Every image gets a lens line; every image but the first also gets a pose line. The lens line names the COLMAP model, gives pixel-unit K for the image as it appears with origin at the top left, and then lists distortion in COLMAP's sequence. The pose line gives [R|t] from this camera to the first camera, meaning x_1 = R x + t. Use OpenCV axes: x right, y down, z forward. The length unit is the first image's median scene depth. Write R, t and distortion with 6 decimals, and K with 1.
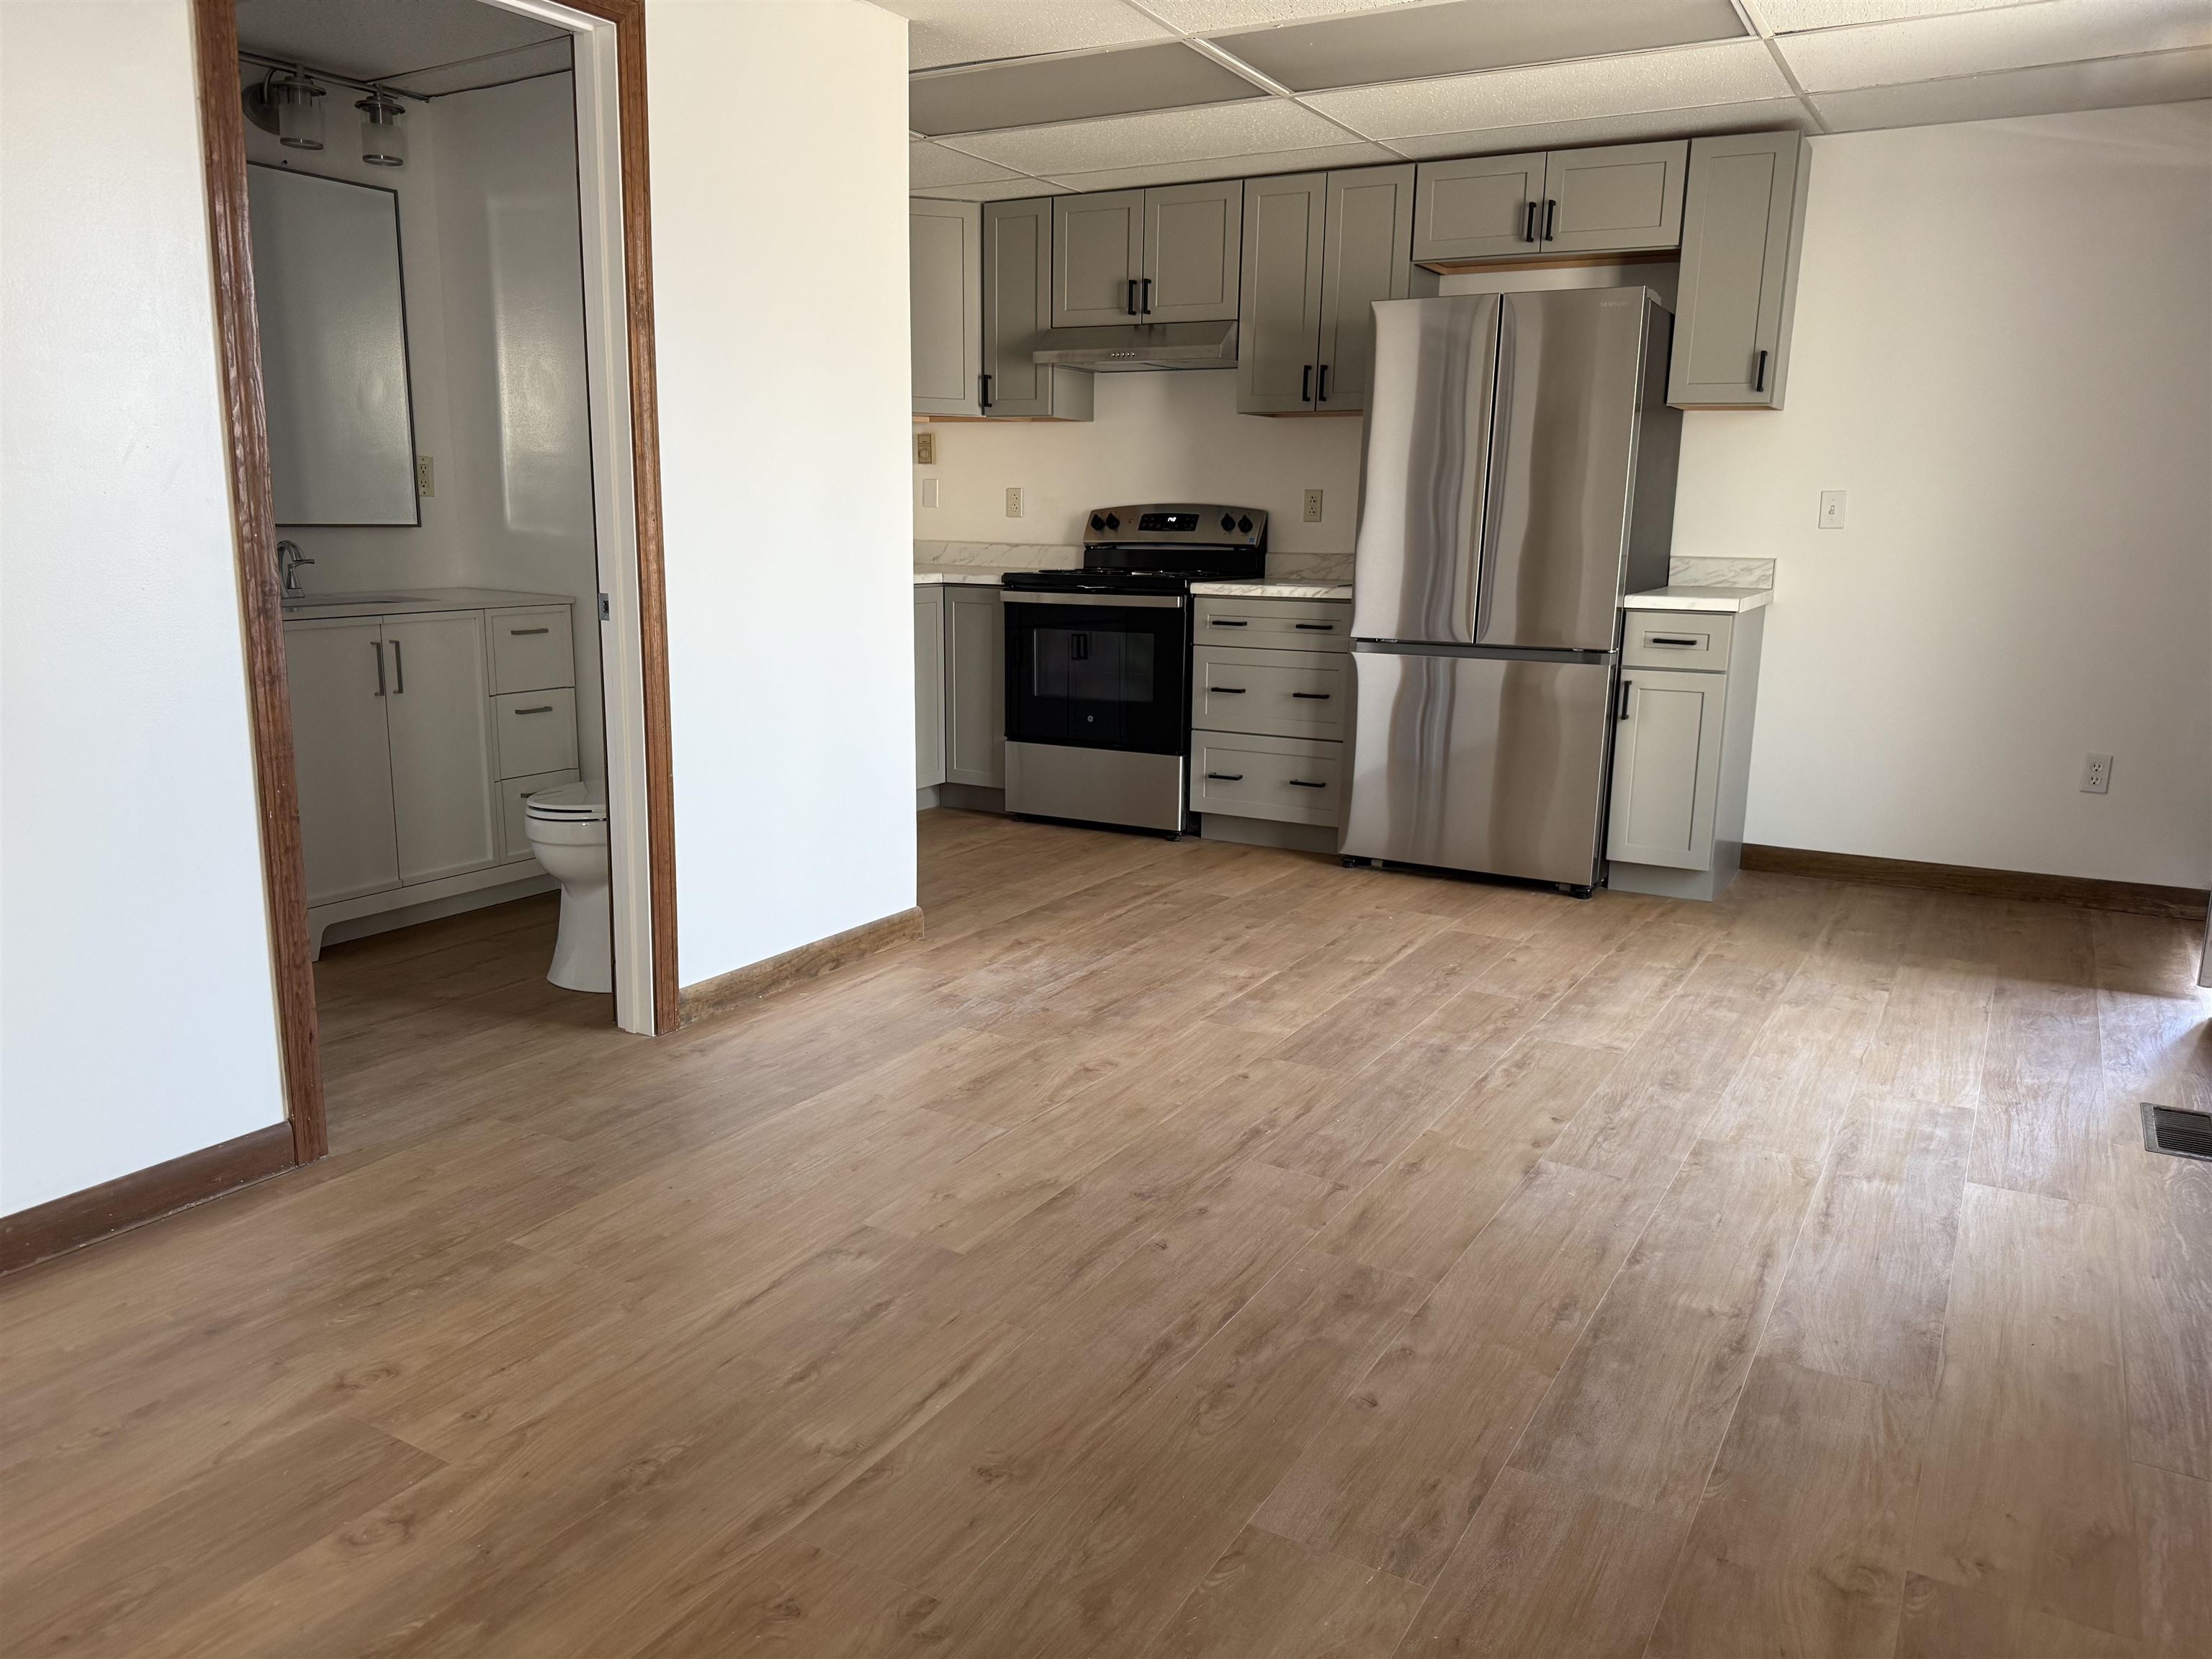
lens RADIAL K [[1559.6, 0, 1118.5], [0, 1559.6, 845.9], [0, 0, 1]] dist [0.050857, -0.056189]
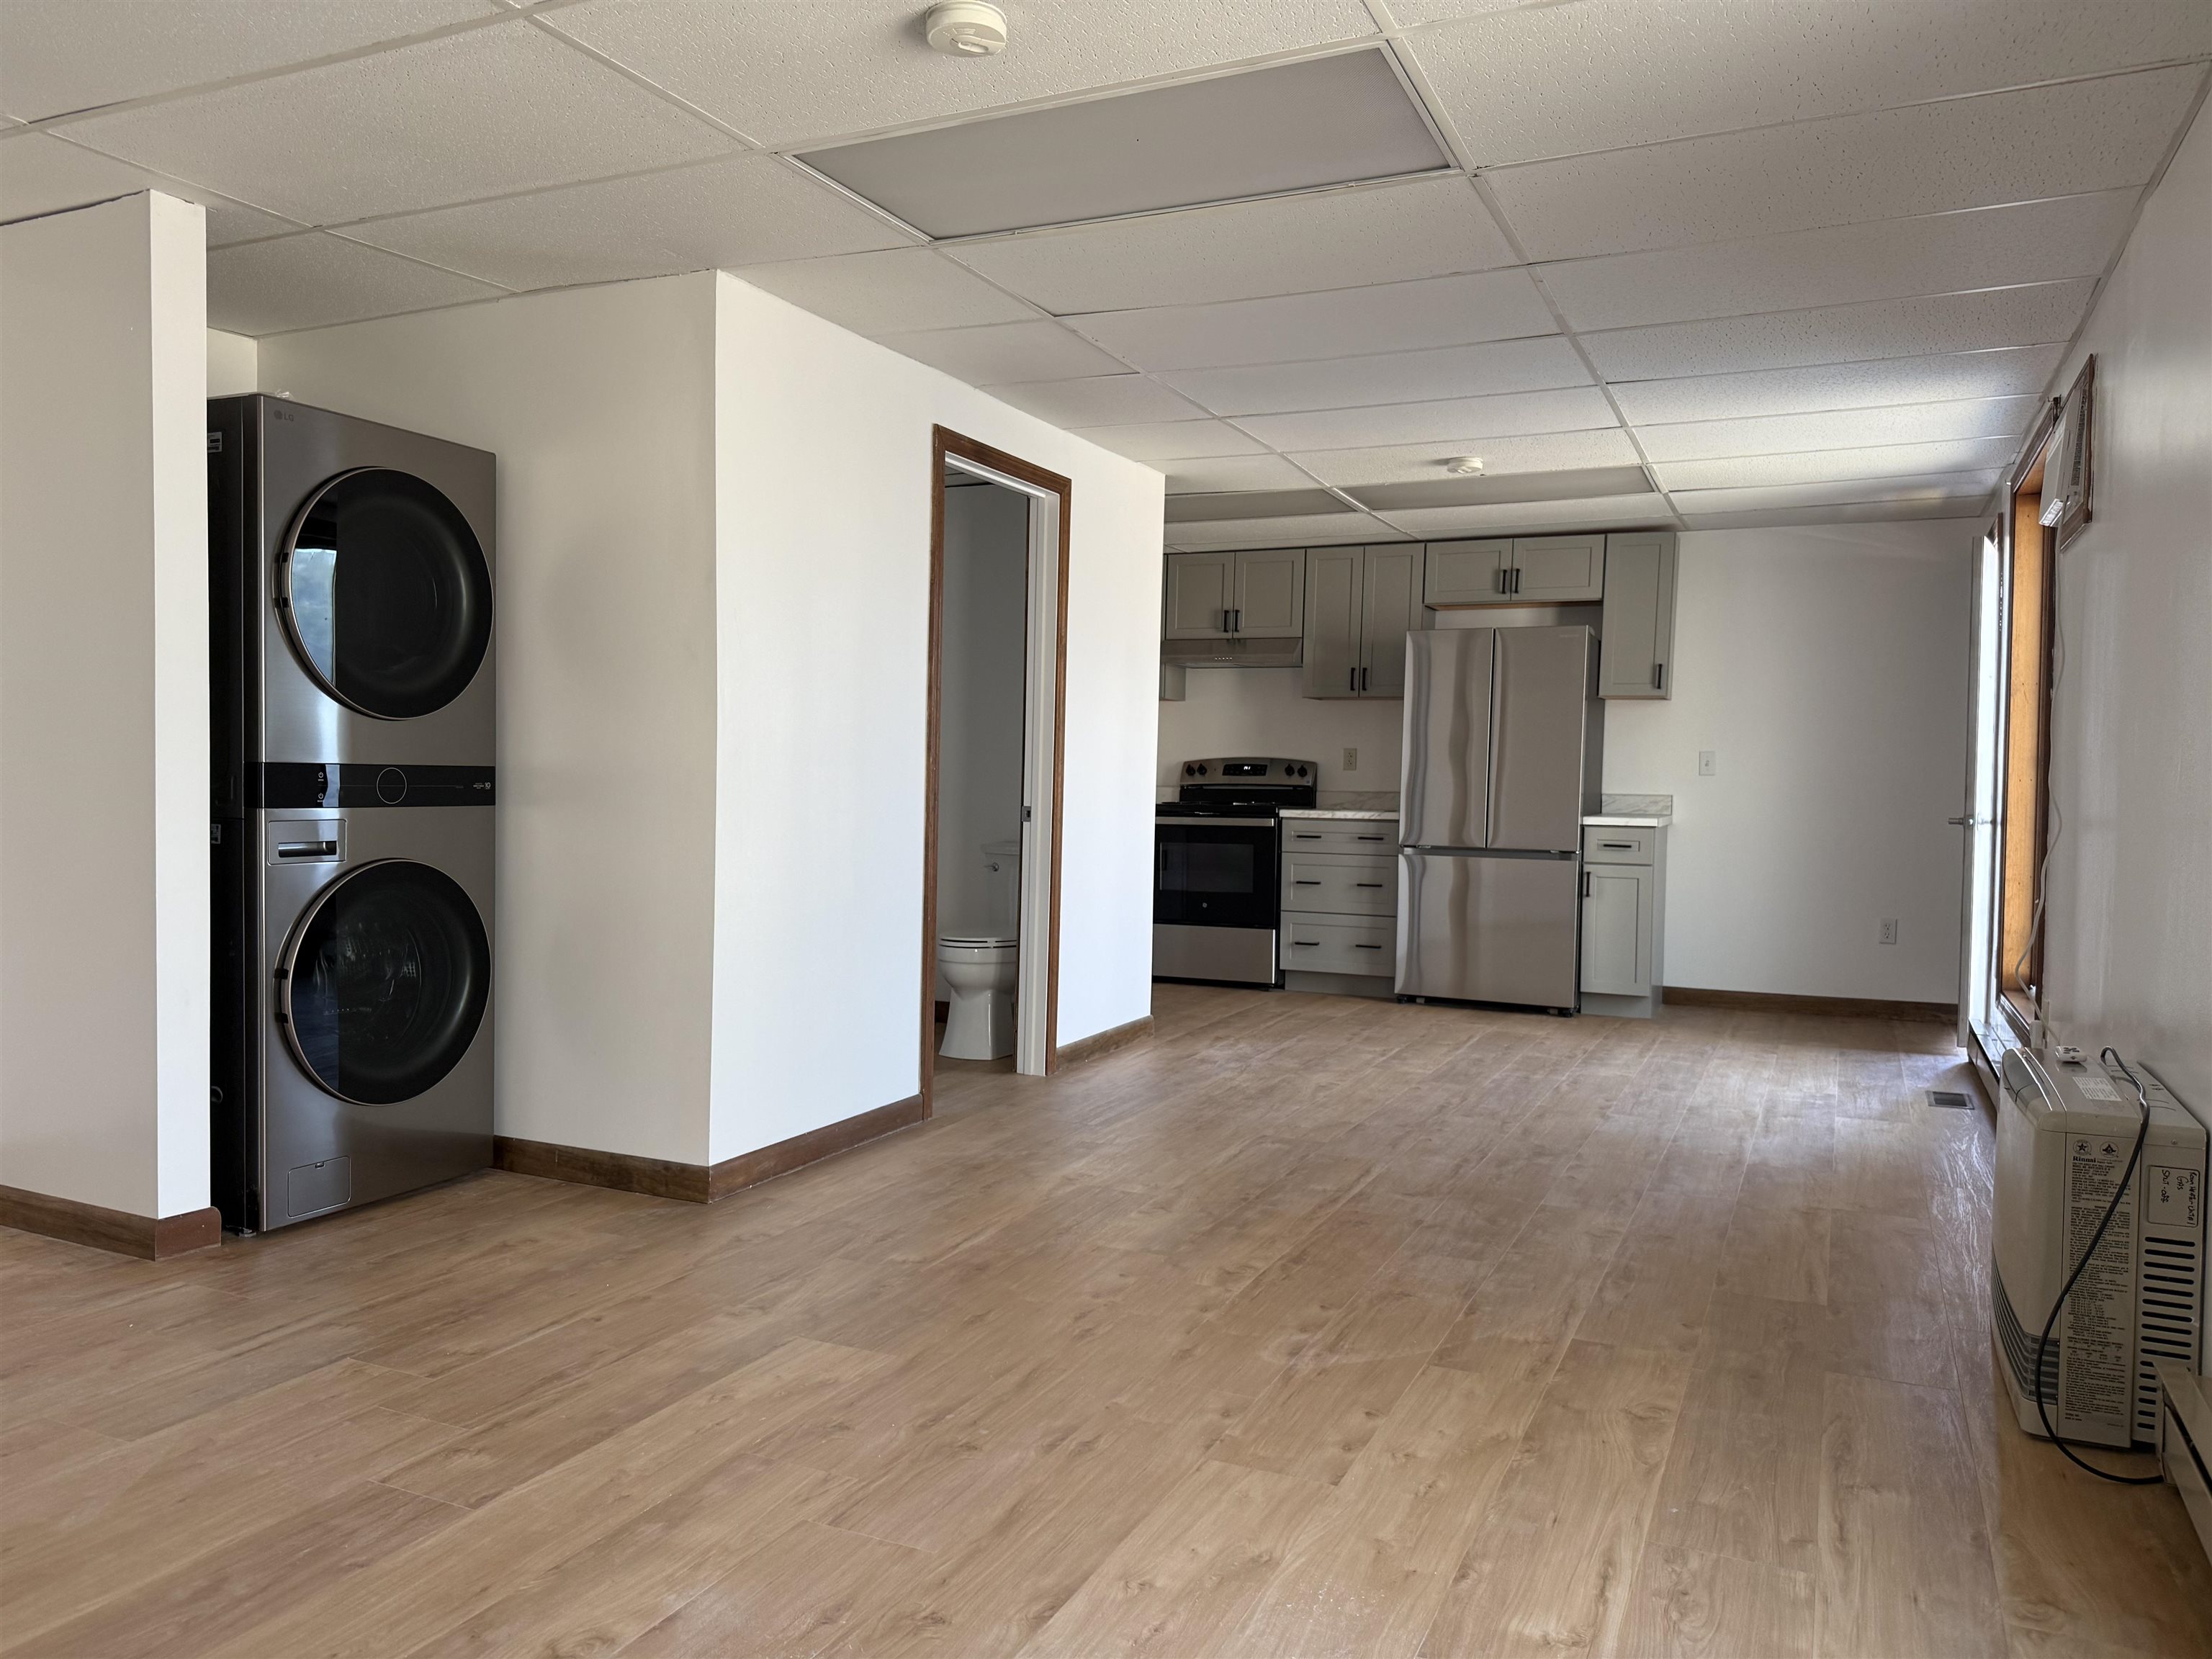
lens RADIAL K [[1559.6, 0, 1098.0], [0, 1559.6, 835.5], [0, 0, 1]] dist [0.050857, -0.056189]
pose [[0.996378, 0.001249, 0.085030, -0.279349], [0.013051, 0.985800, -0.167418, 0.108716], [-0.084032, 0.167921, 0.982212, -0.460771]]
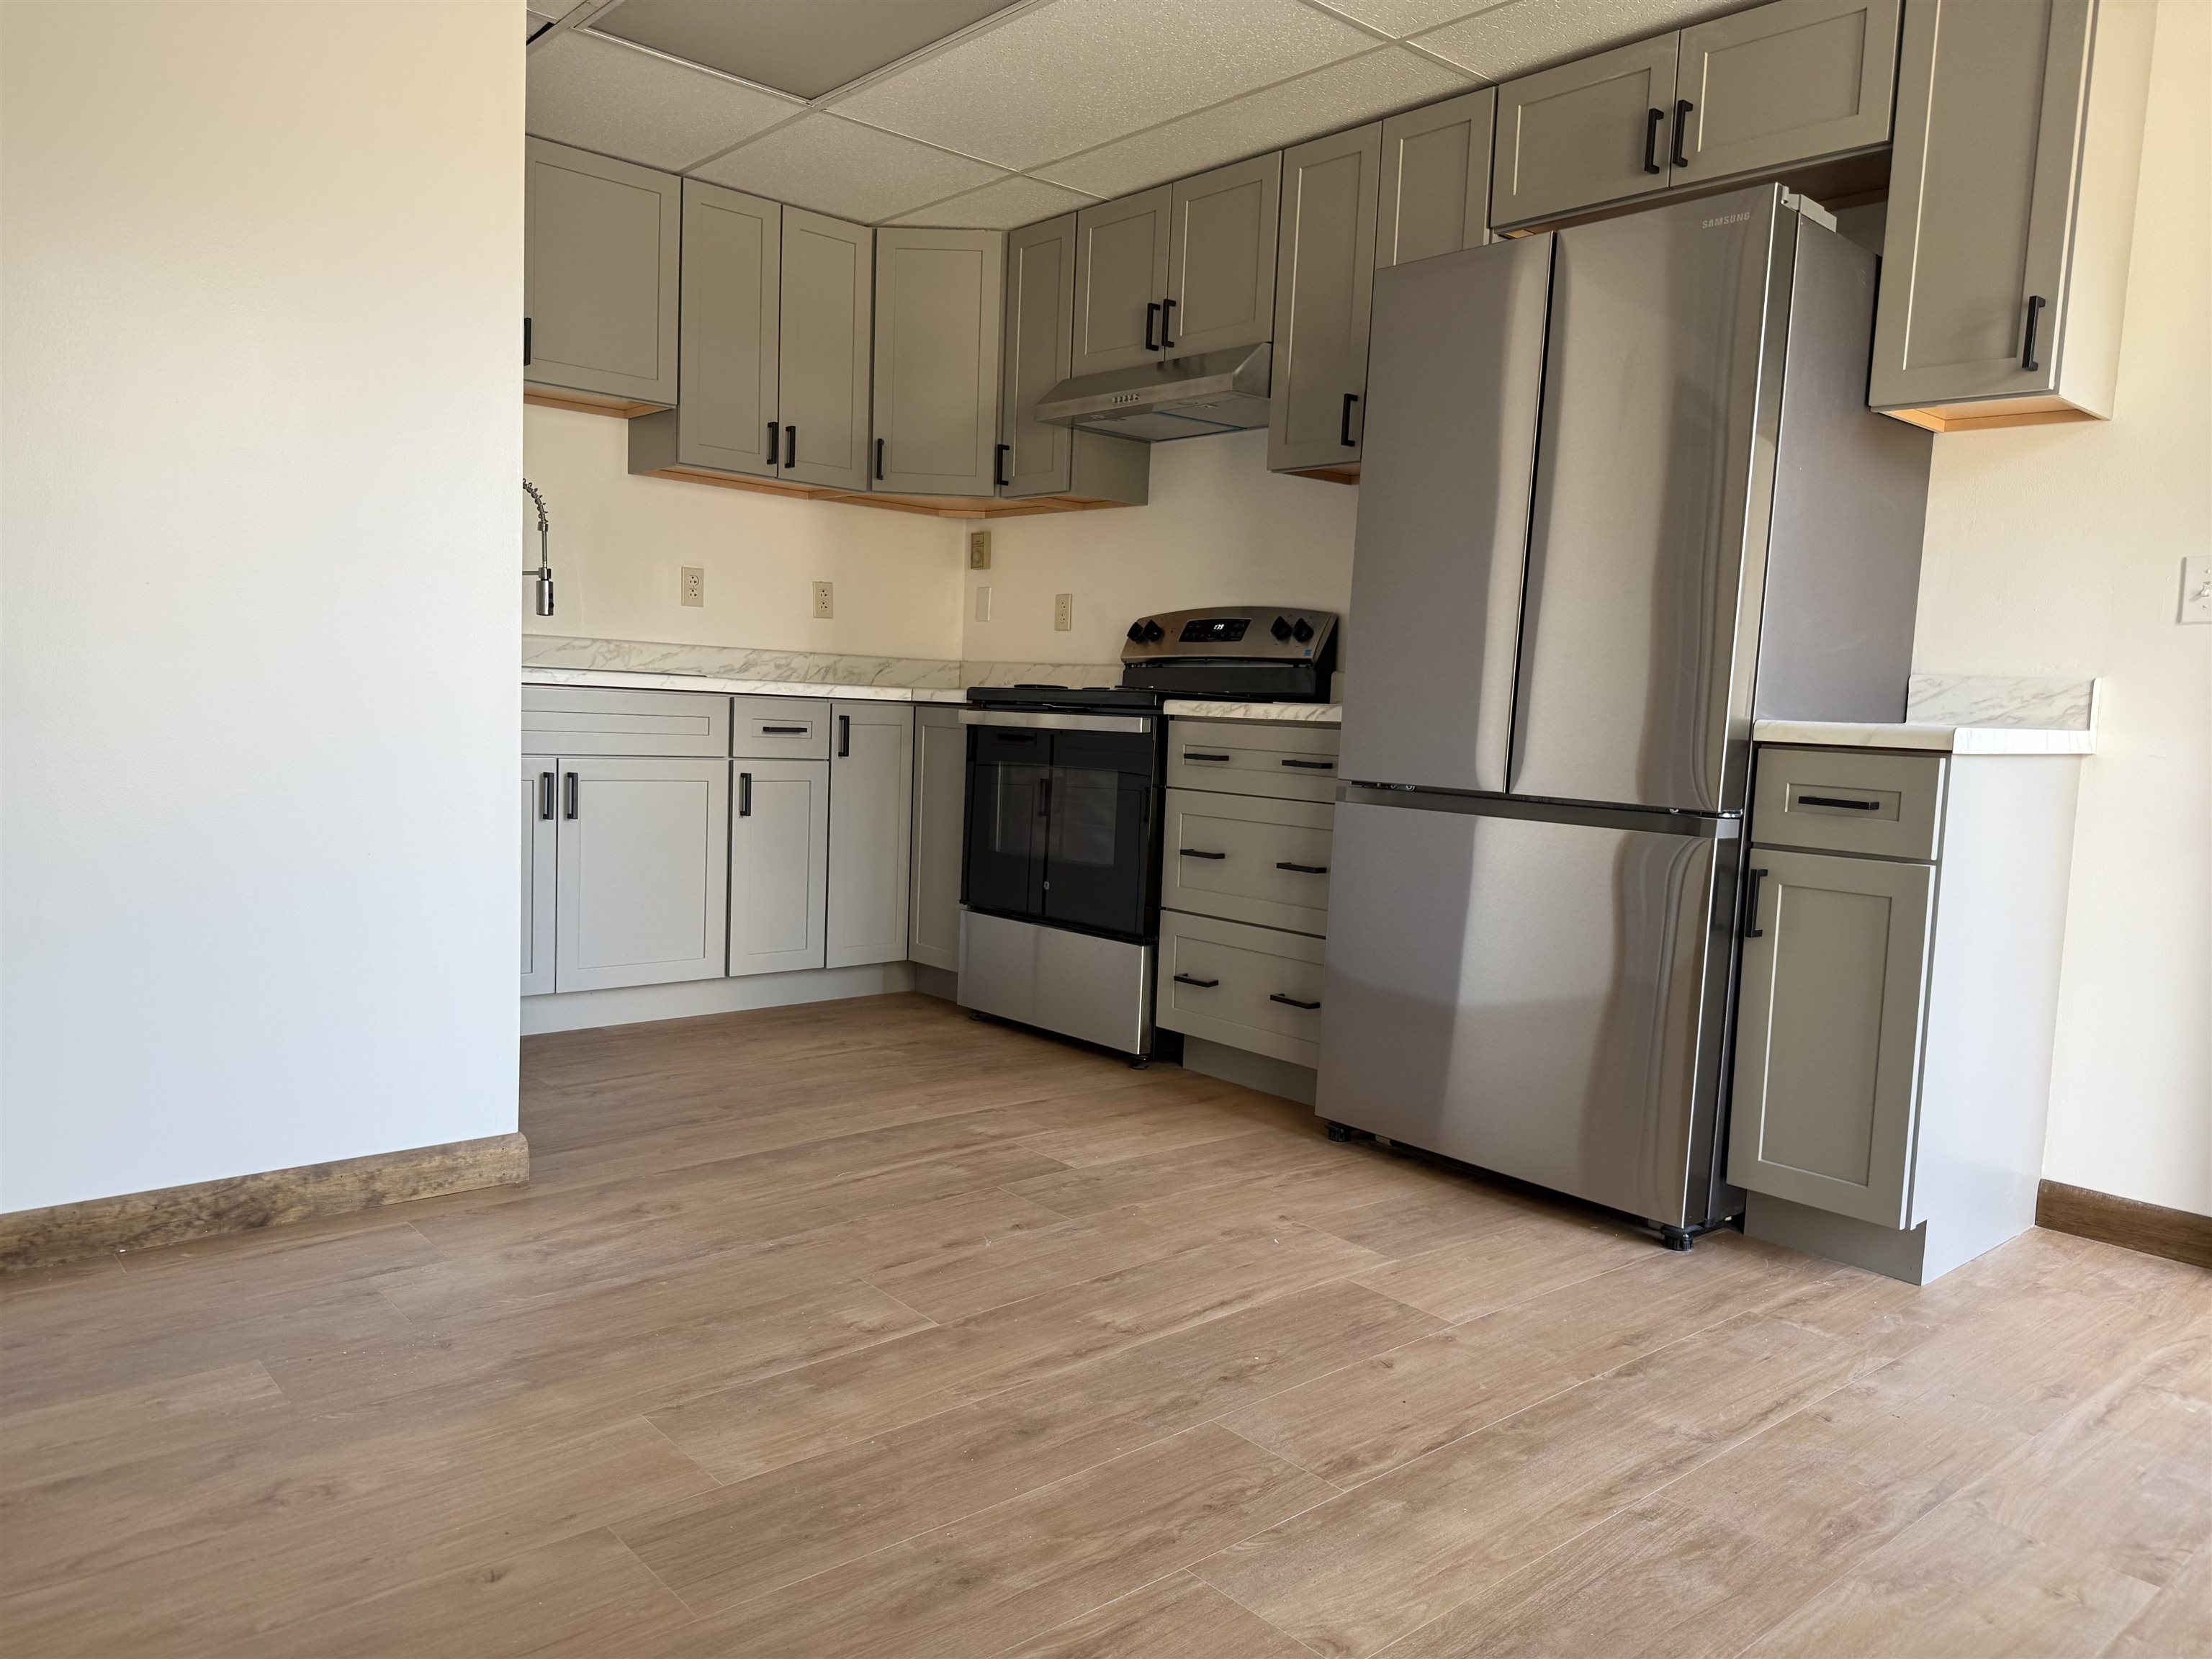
lens RADIAL K [[1559.6, 0, 1114.9], [0, 1559.6, 844.8], [0, 0, 1]] dist [0.050857, -0.056189]
pose [[0.949914, 0.056750, -0.307317, 0.277461], [-0.094473, 0.989510, -0.109288, -0.029534], [0.297891, 0.132847, 0.945311, 0.390692]]
